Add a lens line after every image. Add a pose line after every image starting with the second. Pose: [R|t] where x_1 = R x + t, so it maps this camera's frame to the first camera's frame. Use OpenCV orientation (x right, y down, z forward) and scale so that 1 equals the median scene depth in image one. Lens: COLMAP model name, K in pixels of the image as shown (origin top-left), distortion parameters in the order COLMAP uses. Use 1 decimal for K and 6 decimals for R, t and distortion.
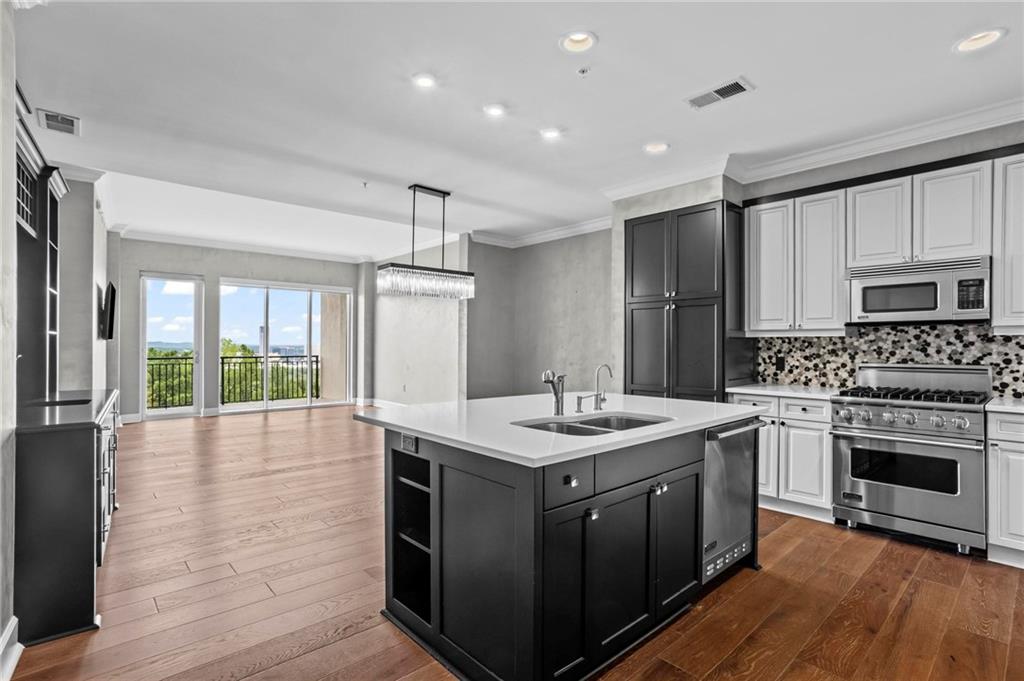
lens RADIAL K [[500.9, 0, 513.7], [0, 500.9, 346.1], [0, 0, 1]] dist [-0.041355, 0.023546]
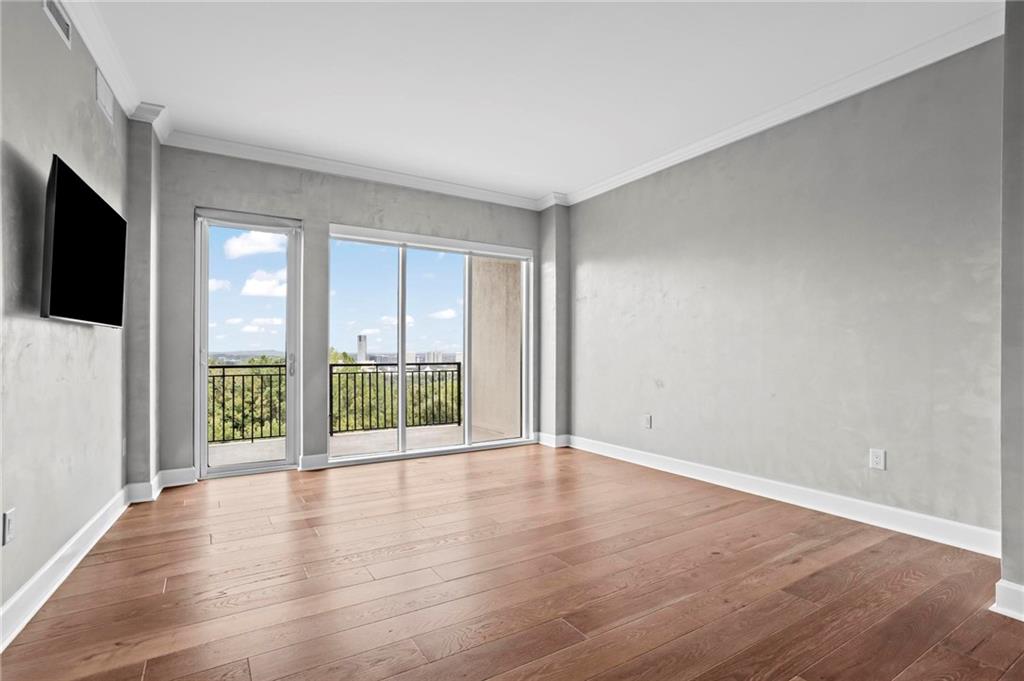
lens RADIAL K [[500.9, 0, 516.7], [0, 500.9, 350.6], [0, 0, 1]] dist [-0.041355, 0.023546]
pose [[0.986417, -0.003676, -0.164220, -0.246730], [0.002670, 0.999976, -0.006345, 0.008950], [0.164239, 0.005820, 0.986403, 0.404725]]
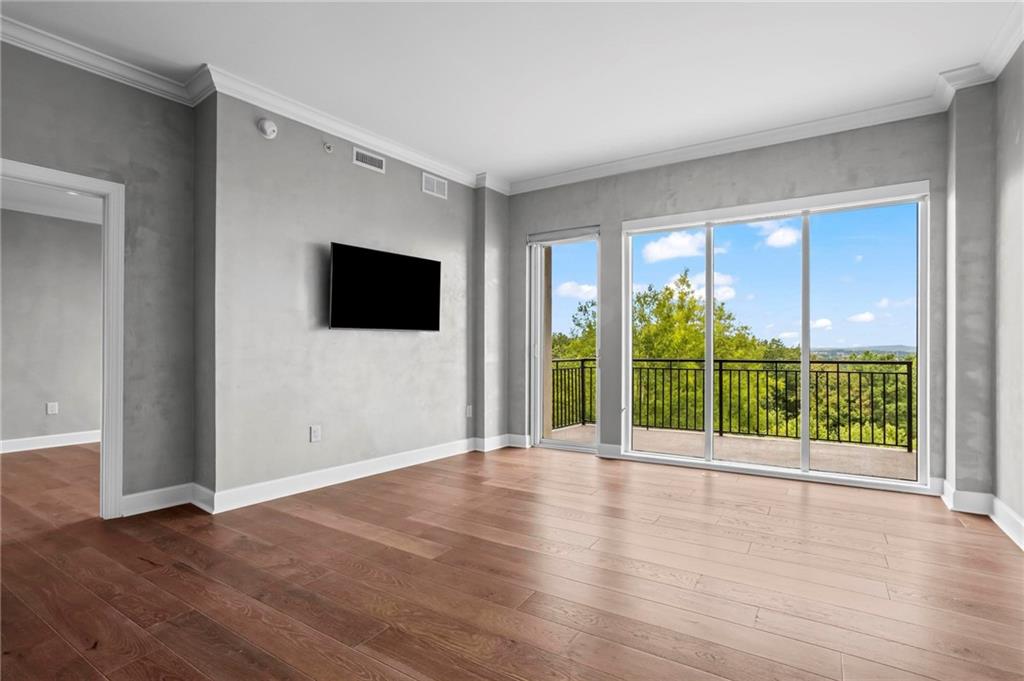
lens RADIAL K [[500.9, 0, 507.2], [0, 500.9, 341.5], [0, 0, 1]] dist [-0.041355, 0.023546]
pose [[0.264082, -0.016336, -0.964362, -0.054710], [0.000097, 0.999857, -0.016911, 0.009851], [0.964500, 0.004372, 0.264046, 0.610225]]
